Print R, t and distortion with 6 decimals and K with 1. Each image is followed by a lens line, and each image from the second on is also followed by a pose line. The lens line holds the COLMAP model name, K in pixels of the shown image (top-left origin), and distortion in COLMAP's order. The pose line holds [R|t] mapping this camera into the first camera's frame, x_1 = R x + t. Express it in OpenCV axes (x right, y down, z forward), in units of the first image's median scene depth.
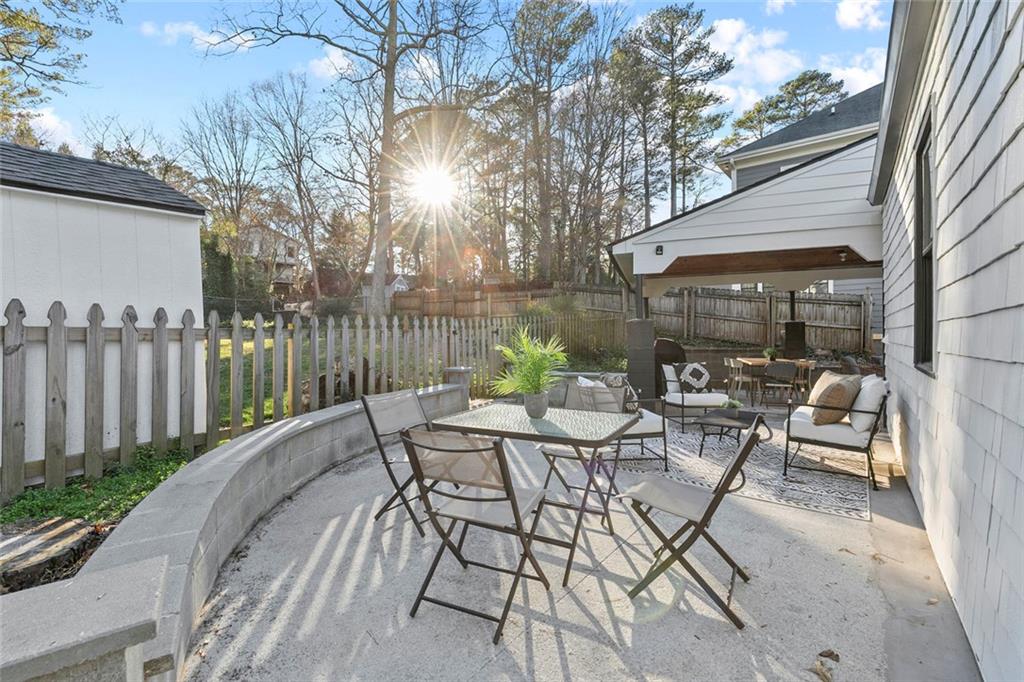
lens RADIAL K [[458.2, 0, 512.0], [0, 458.2, 341.0], [0, 0, 1]] dist [0.000997, 0.000401]
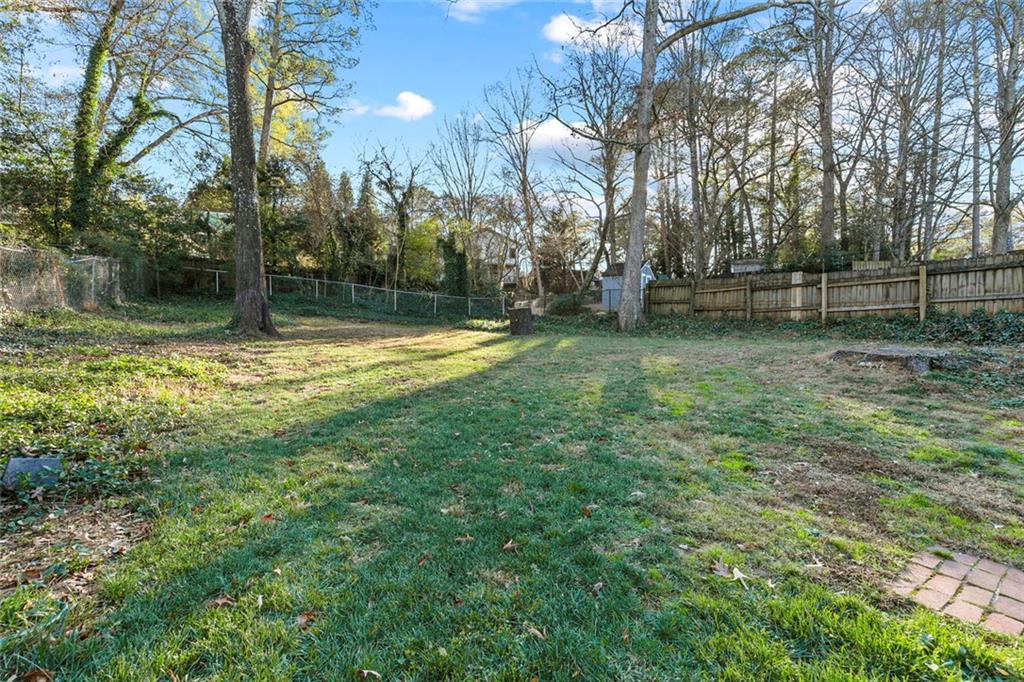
lens RADIAL K [[458.2, 0, 512.0], [0, 458.2, 341.0], [0, 0, 1]] dist [0.000997, 0.000401]
pose [[0.905643, 0.012173, -0.423867, -0.102105], [-0.010285, 0.999924, 0.006743, -0.007201], [0.423917, -0.001747, 0.905700, 0.150091]]
